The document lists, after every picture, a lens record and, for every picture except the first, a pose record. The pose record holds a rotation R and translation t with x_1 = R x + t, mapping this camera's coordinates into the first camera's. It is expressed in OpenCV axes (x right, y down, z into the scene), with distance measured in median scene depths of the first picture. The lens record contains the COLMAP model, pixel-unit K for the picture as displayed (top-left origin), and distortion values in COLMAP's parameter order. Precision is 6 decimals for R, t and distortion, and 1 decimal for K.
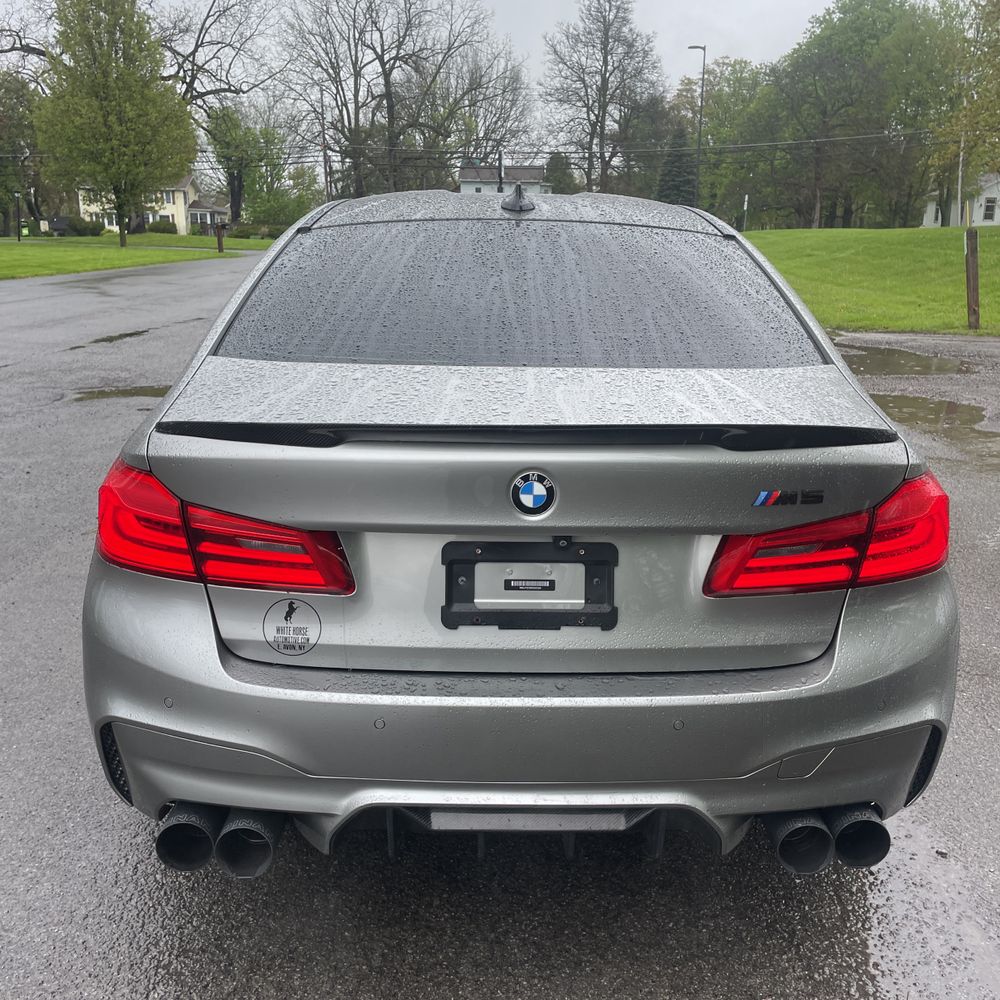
lens RADIAL K [[1010.7, 0, 513.4], [0, 1010.7, 491.7], [0, 0, 1]] dist [0.093594, -0.124548]
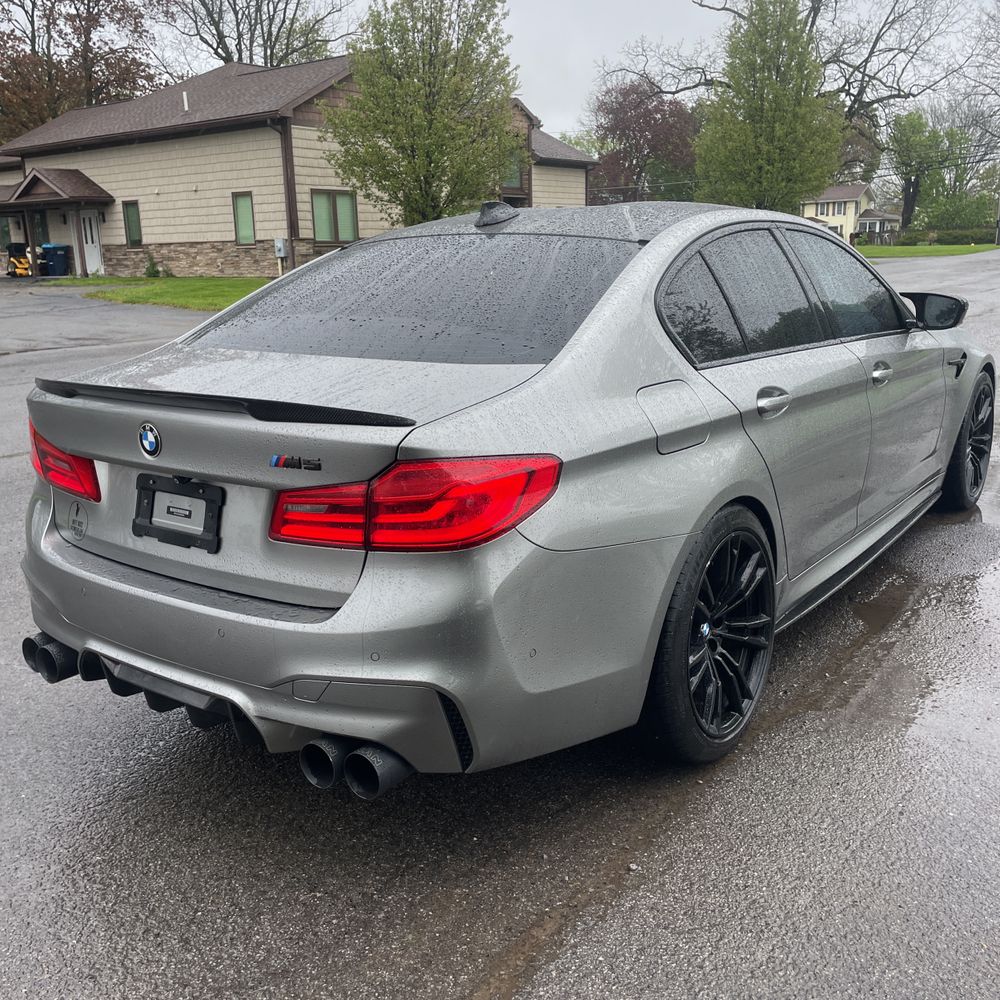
lens RADIAL K [[1010.7, 0, 513.4], [0, 1010.7, 491.7], [0, 0, 1]] dist [0.093594, -0.124548]
pose [[0.796182, 0.109724, -0.595025, 0.075835], [-0.115276, 0.992914, 0.028848, -0.001564], [0.593974, 0.045624, 0.803190, 0.011856]]
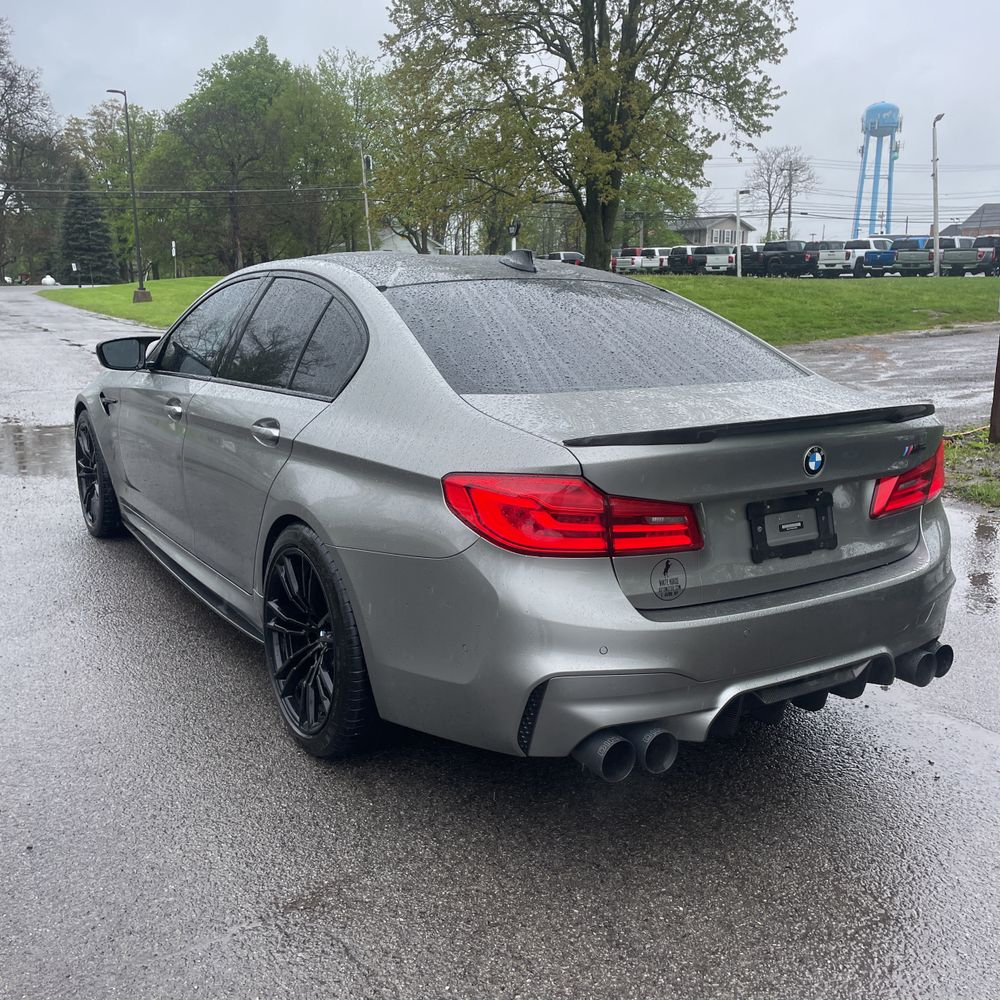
lens RADIAL K [[1008.5, 0, 490.6], [0, 1008.5, 501.8], [0, 0, 1]] dist [0.106055, -0.147037]
pose [[0.854865, -0.114339, 0.506096, -0.071629], [0.130742, 0.991411, 0.003142, -0.000330], [-0.502108, 0.063482, 0.862472, -0.003594]]
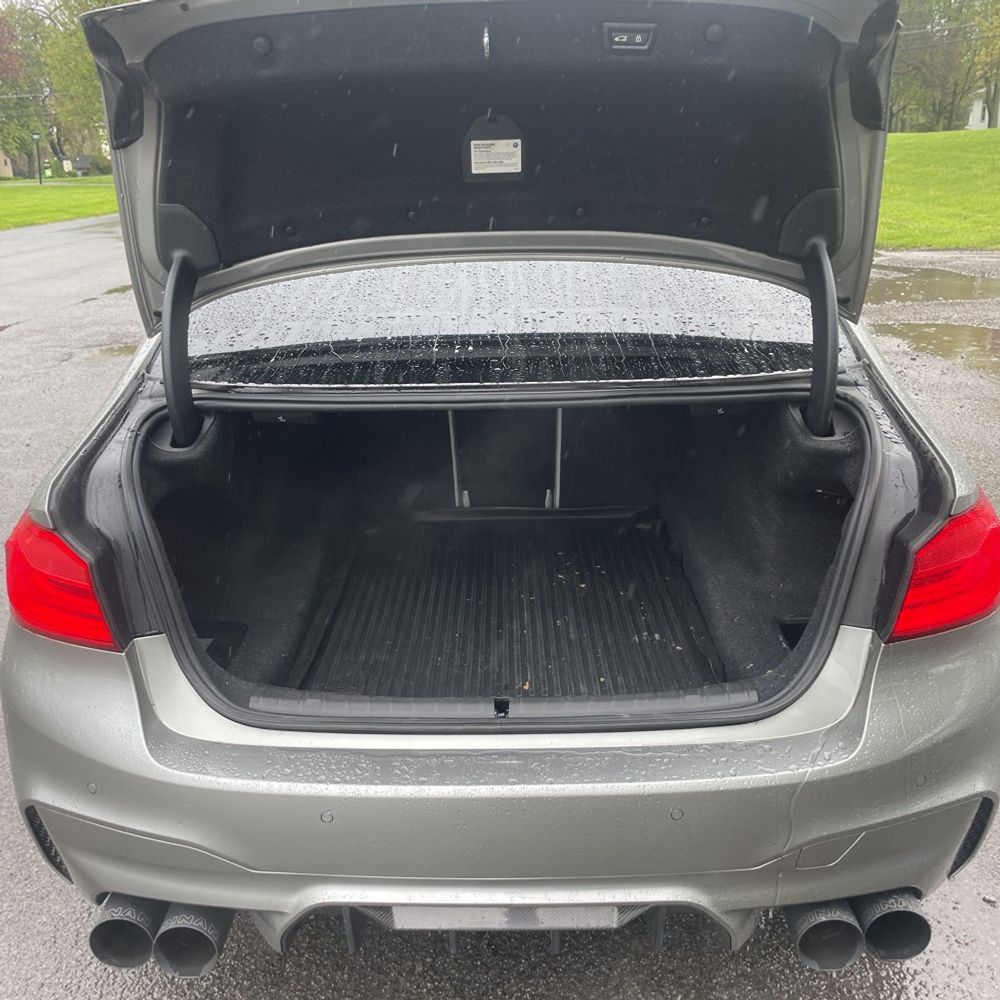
lens RADIAL K [[1008.5, 0, 490.6], [0, 1008.5, 501.8], [0, 0, 1]] dist [0.106055, -0.147037]
pose [[0.998223, -0.024530, -0.054304, 0.003917], [0.028809, 0.996421, 0.079465, -0.006643], [0.052160, -0.080888, 0.995357, 0.010996]]
